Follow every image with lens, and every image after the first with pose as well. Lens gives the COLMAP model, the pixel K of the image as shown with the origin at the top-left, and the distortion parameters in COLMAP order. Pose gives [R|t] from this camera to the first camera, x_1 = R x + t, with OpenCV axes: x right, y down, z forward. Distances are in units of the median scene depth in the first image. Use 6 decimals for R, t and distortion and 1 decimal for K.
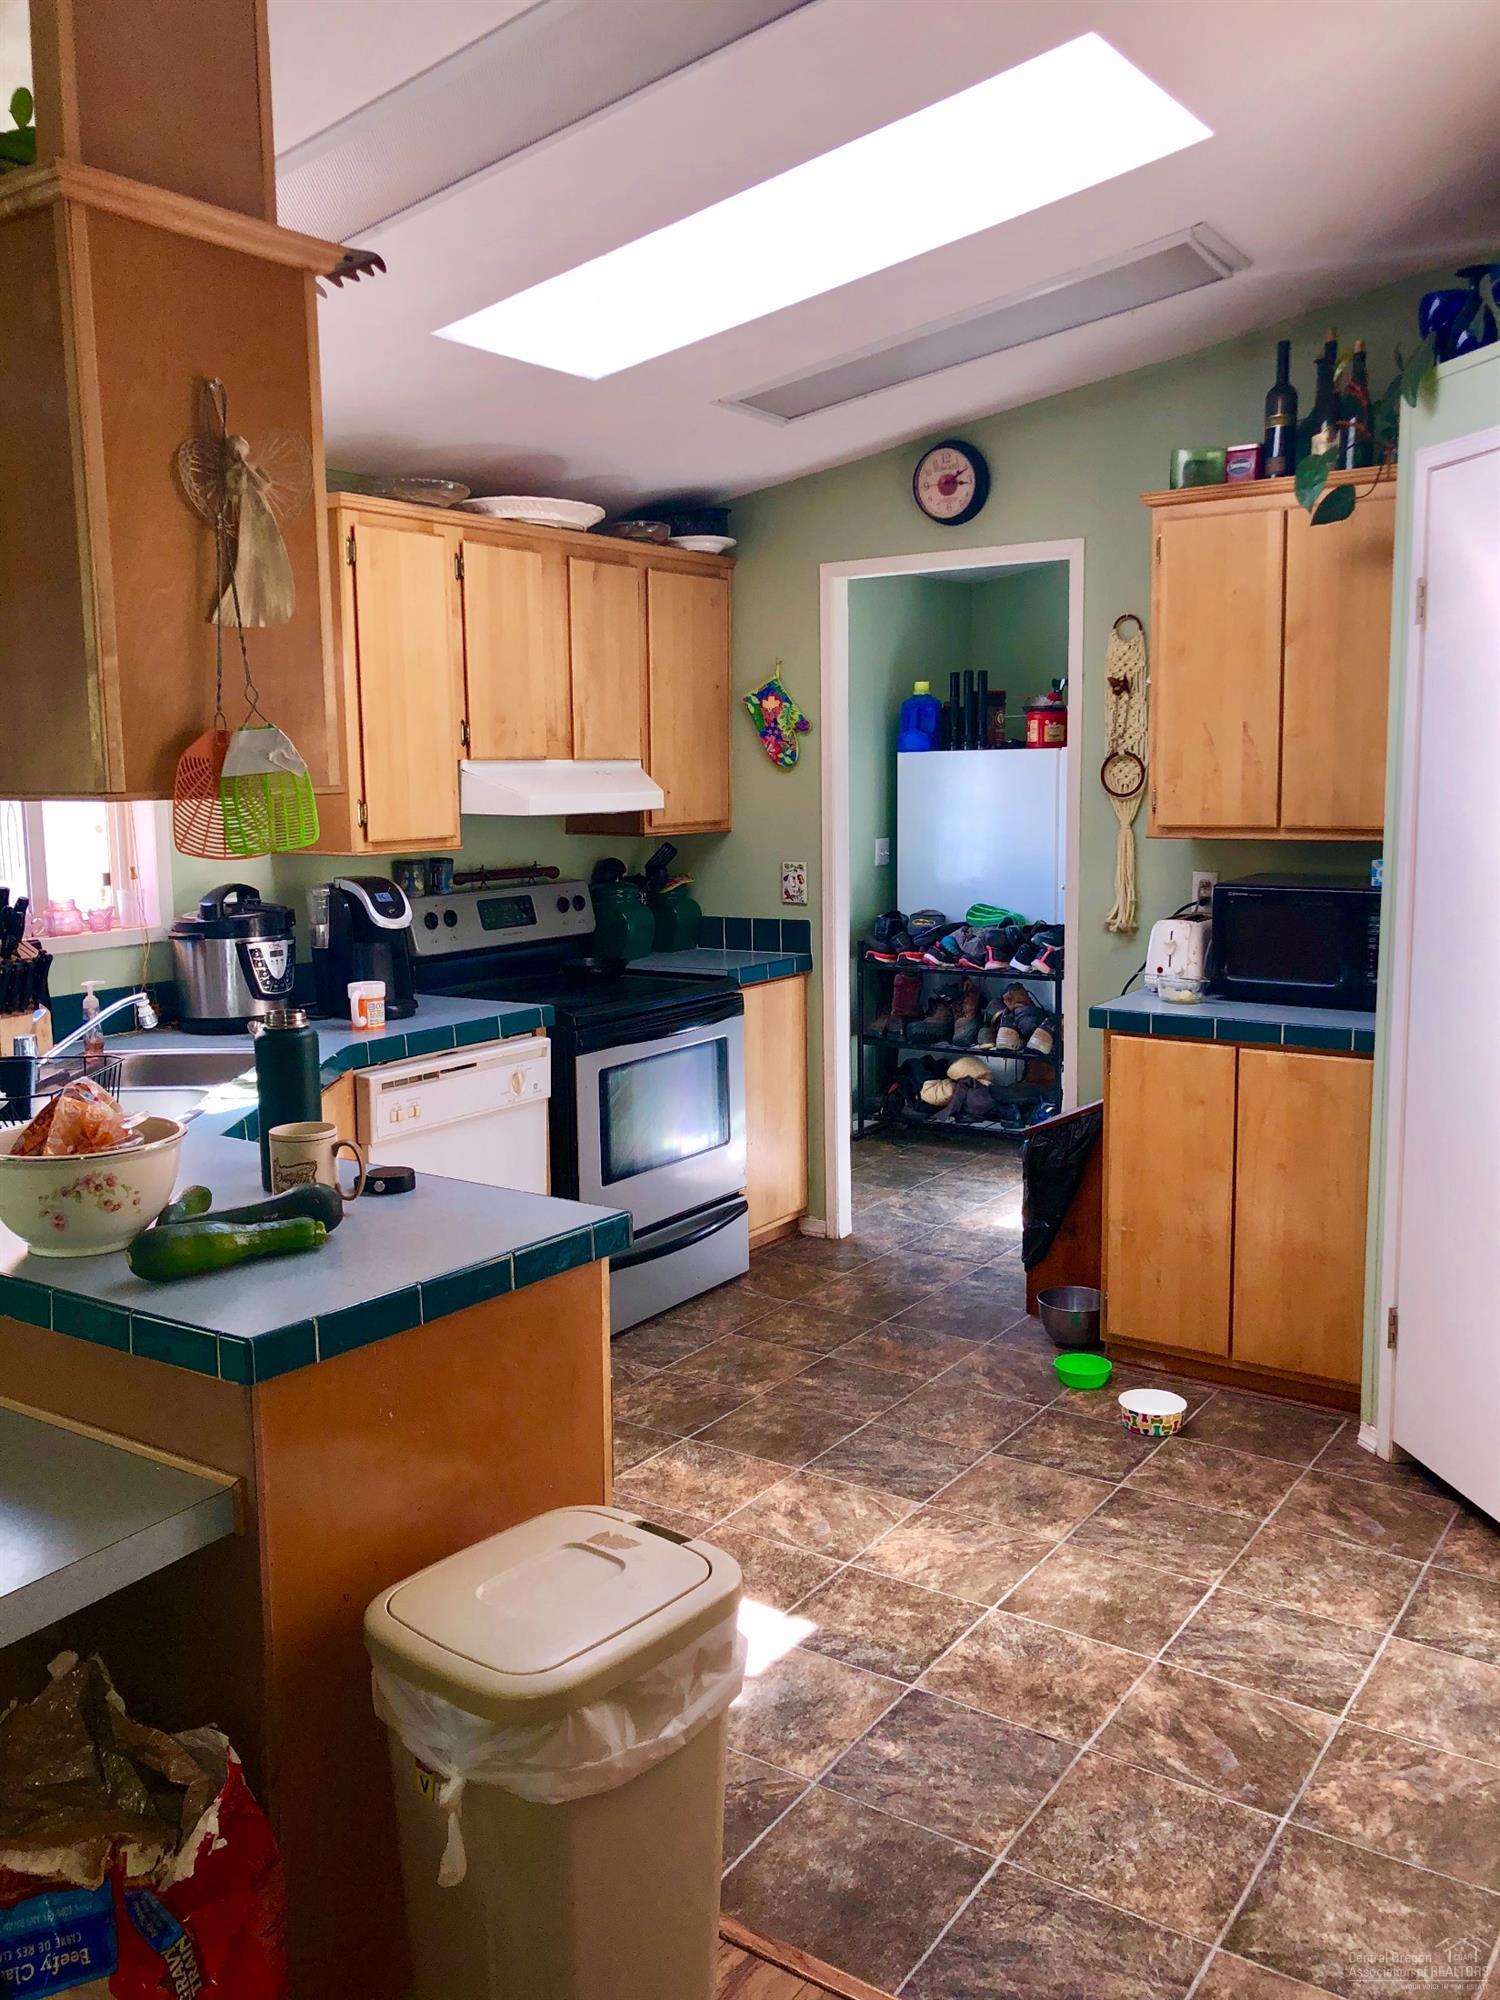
lens RADIAL K [[1630.0, 0, 761.2], [0, 1630.0, 966.6], [0, 0, 1]] dist [0.038372, -0.021655]
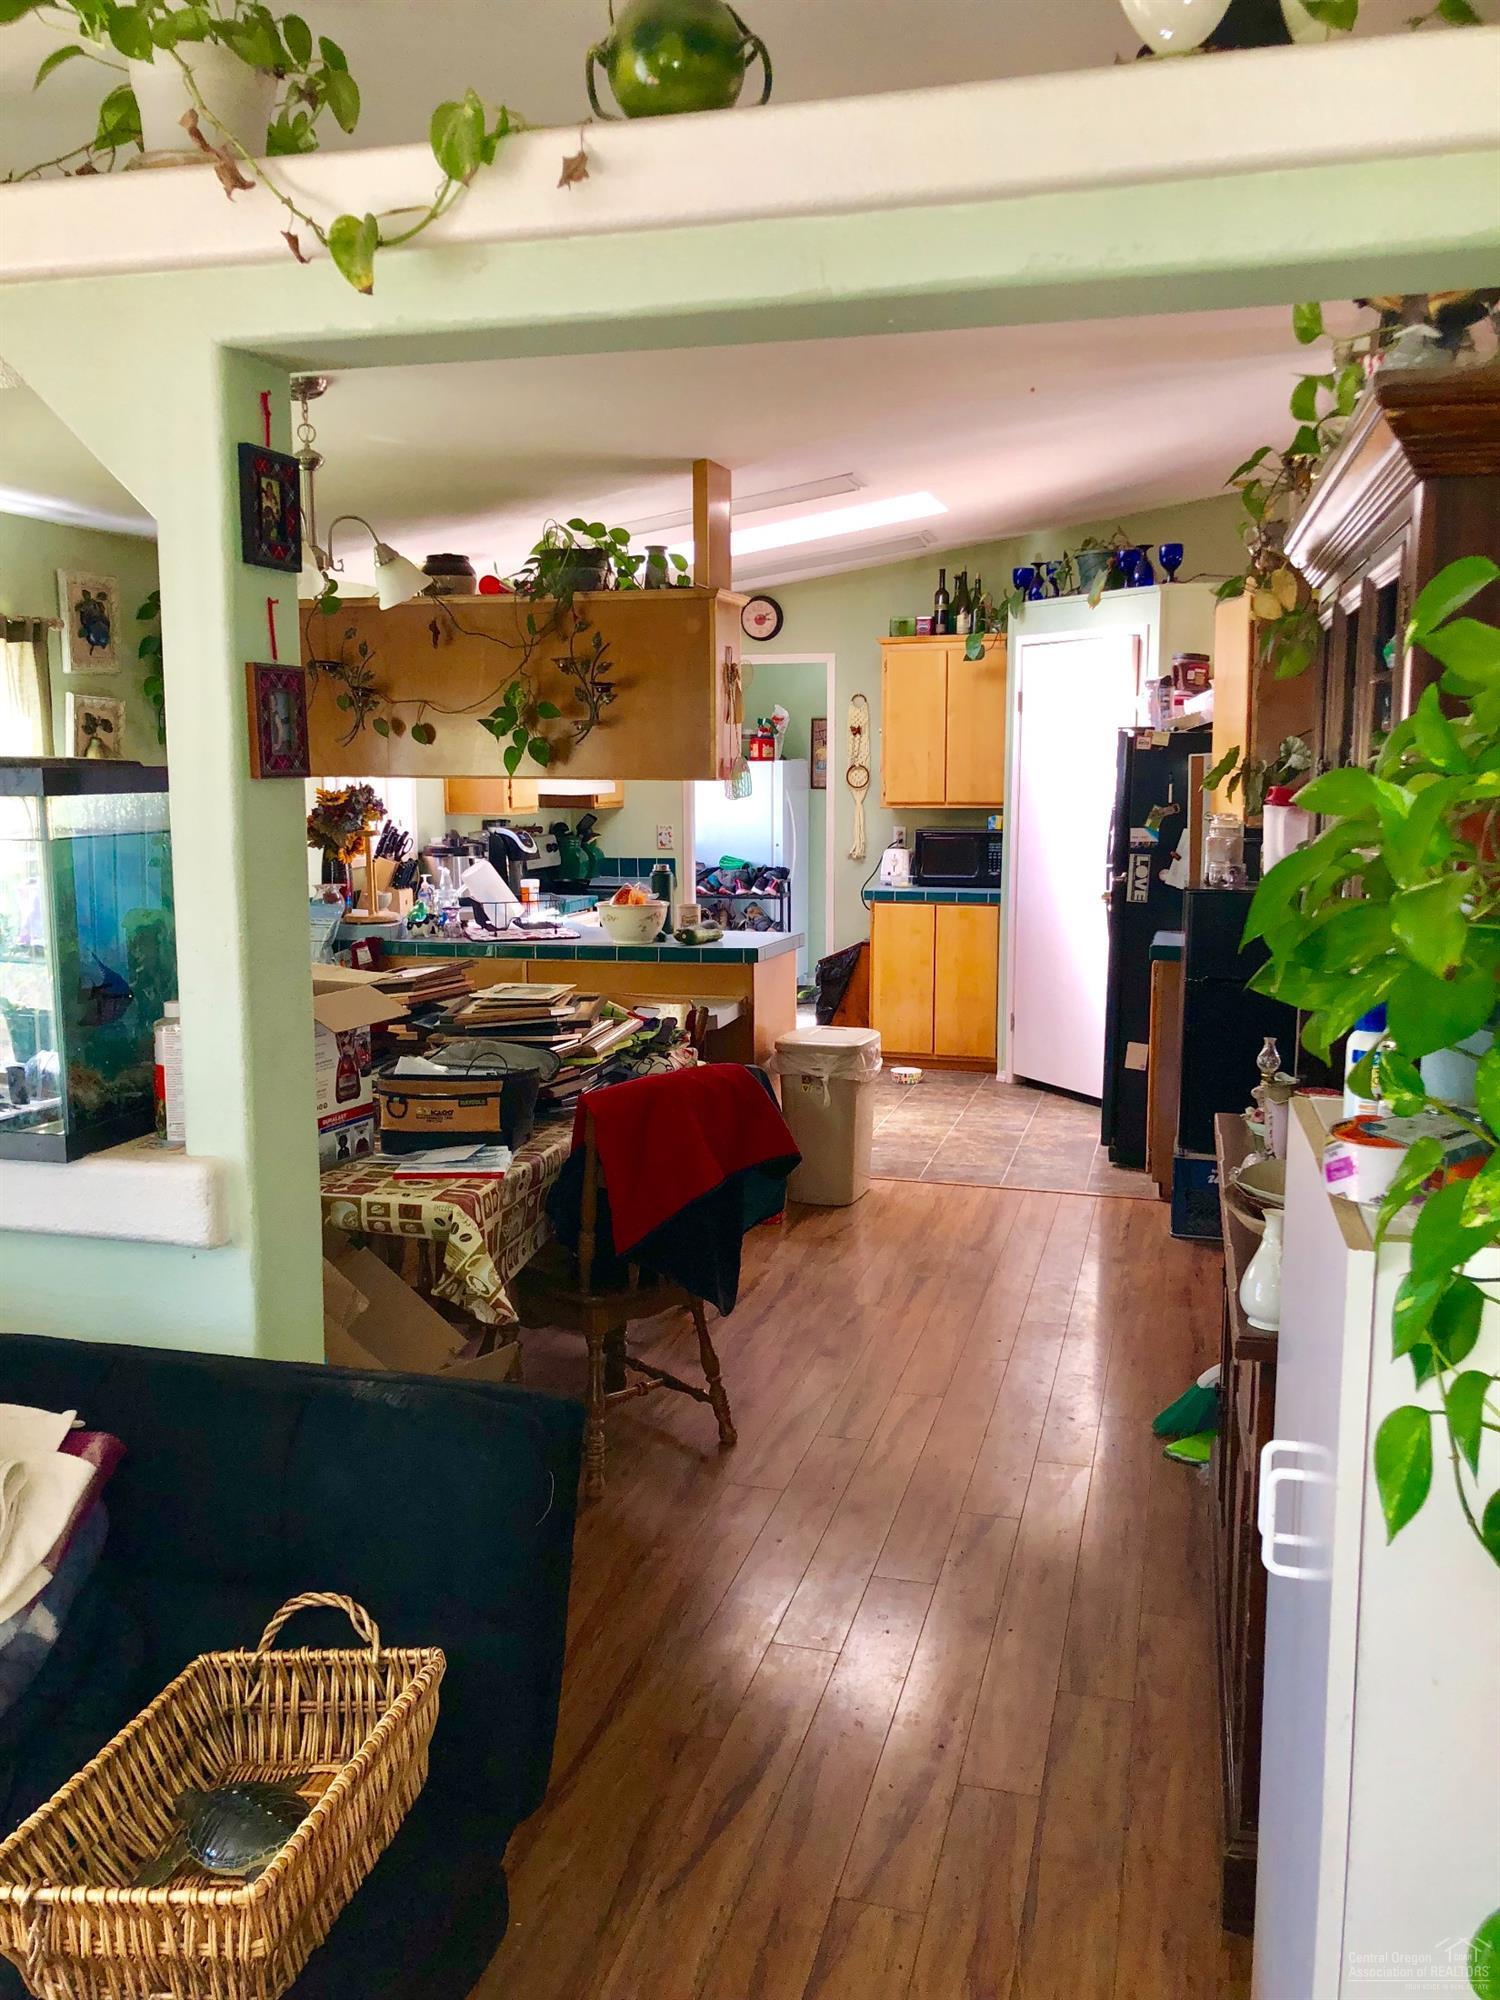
lens RADIAL K [[1630.0, 0, 748.2], [0, 1630.0, 995.8], [0, 0, 1]] dist [0.038372, -0.021655]
pose [[0.945657, -0.032993, 0.323487, -0.537192], [0.028462, 0.999419, 0.018729, 0.102430], [-0.323917, -0.008504, 0.946047, -0.790611]]
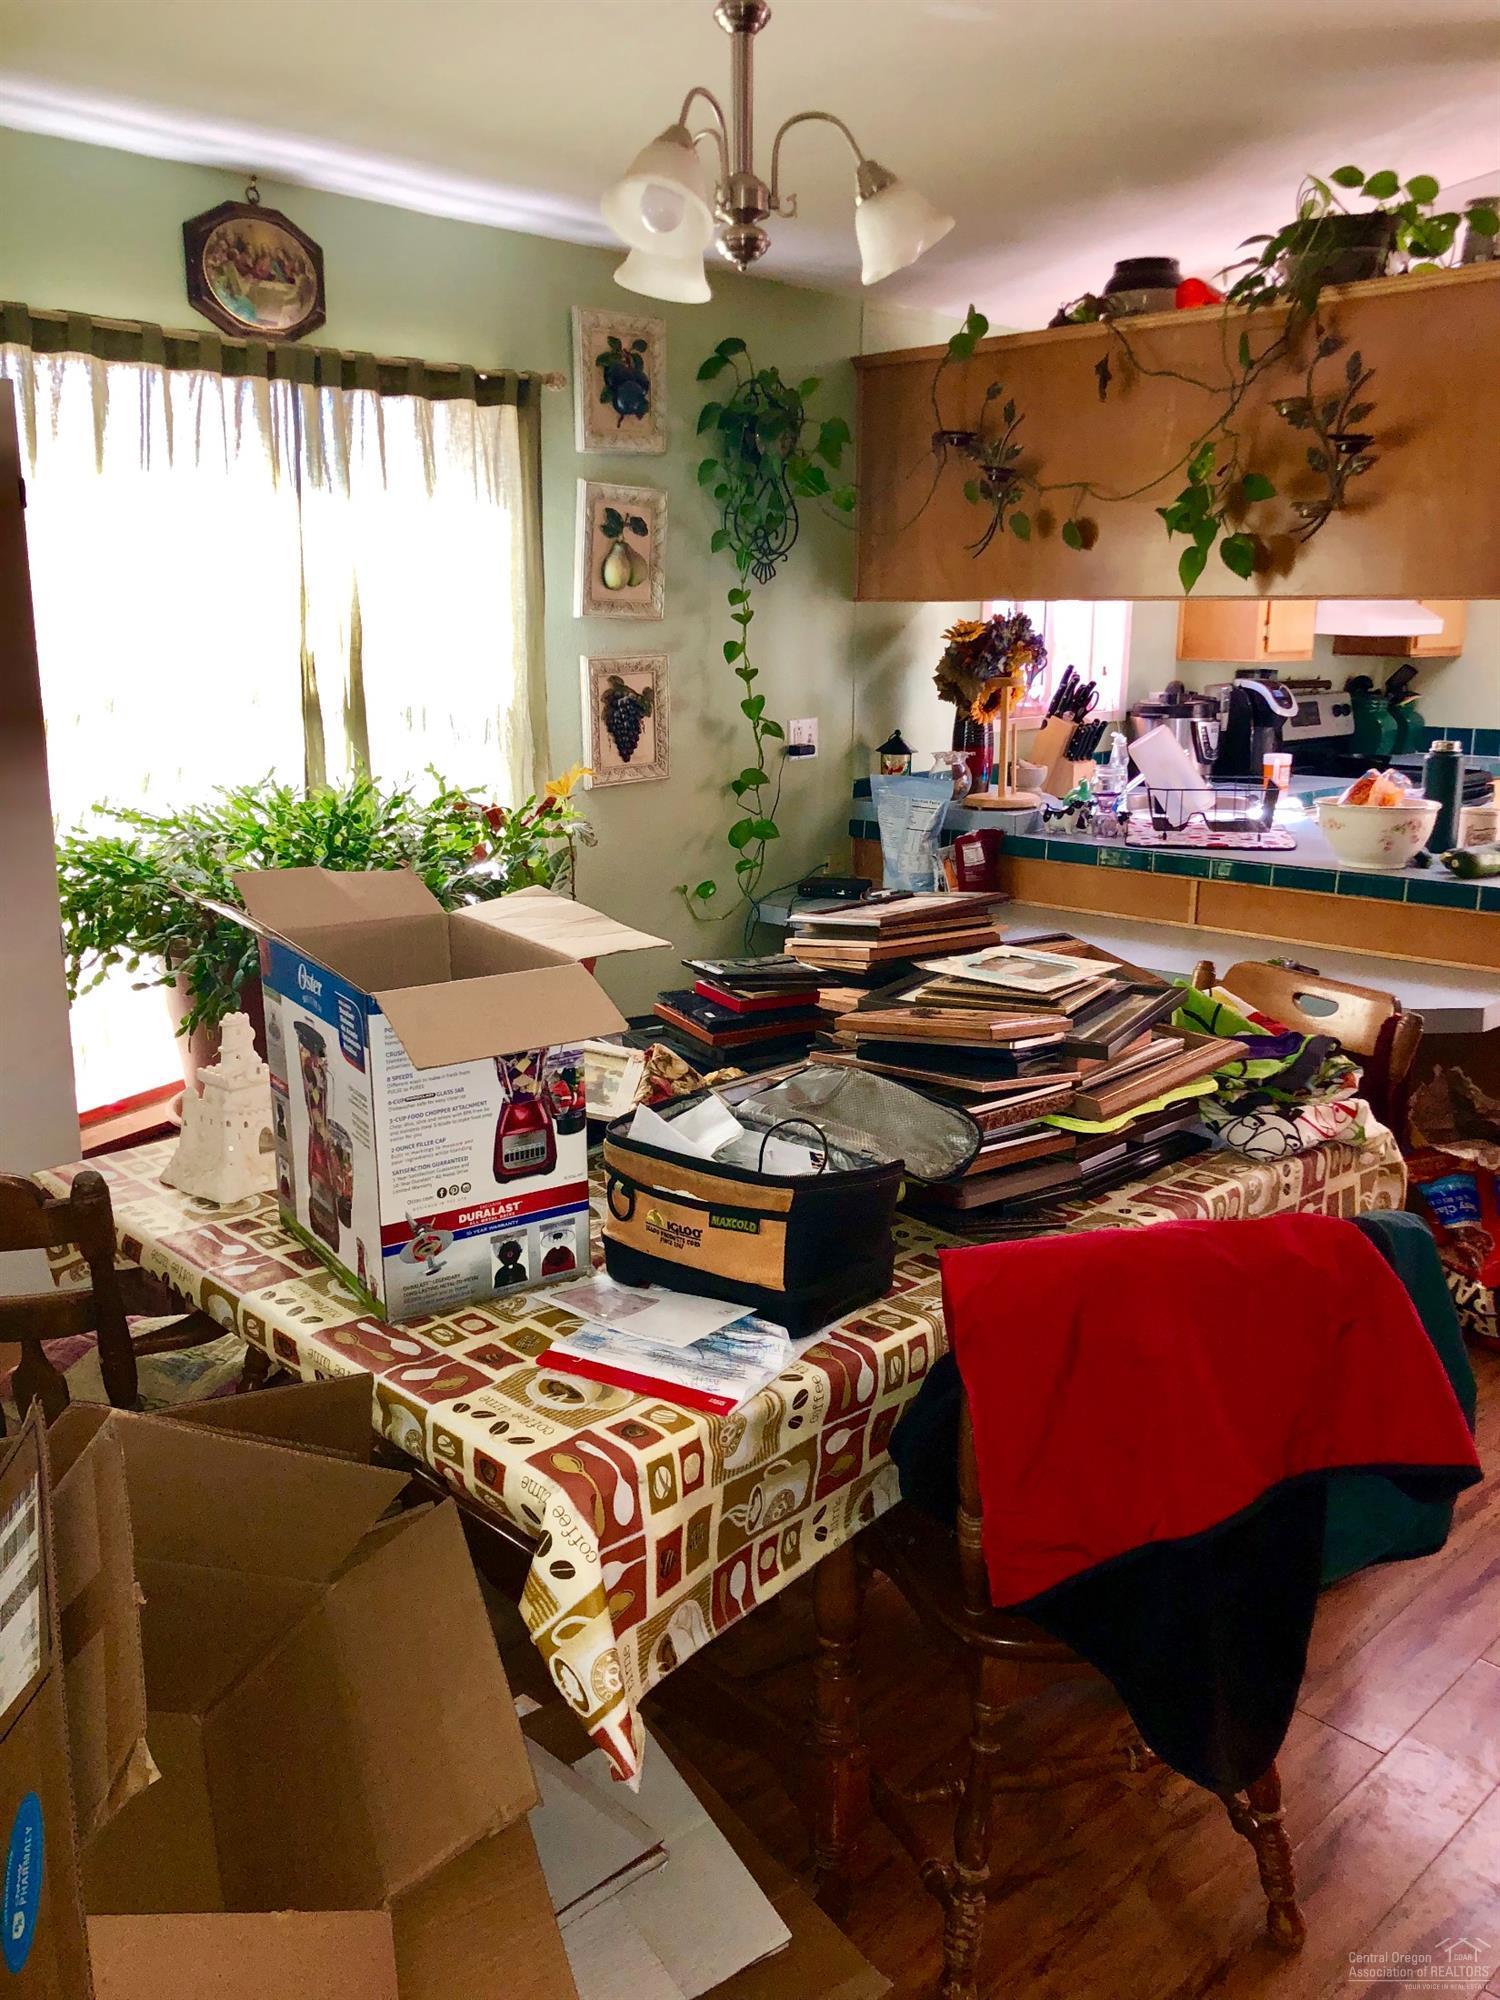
lens RADIAL K [[1630.0, 0, 752.3], [0, 1630.0, 972.9], [0, 0, 1]] dist [0.038372, -0.021655]
pose [[0.979896, 0.060848, -0.190002, -0.344198], [-0.043370, 0.994548, 0.094831, 0.070263], [0.194737, -0.084684, 0.977193, -0.391661]]
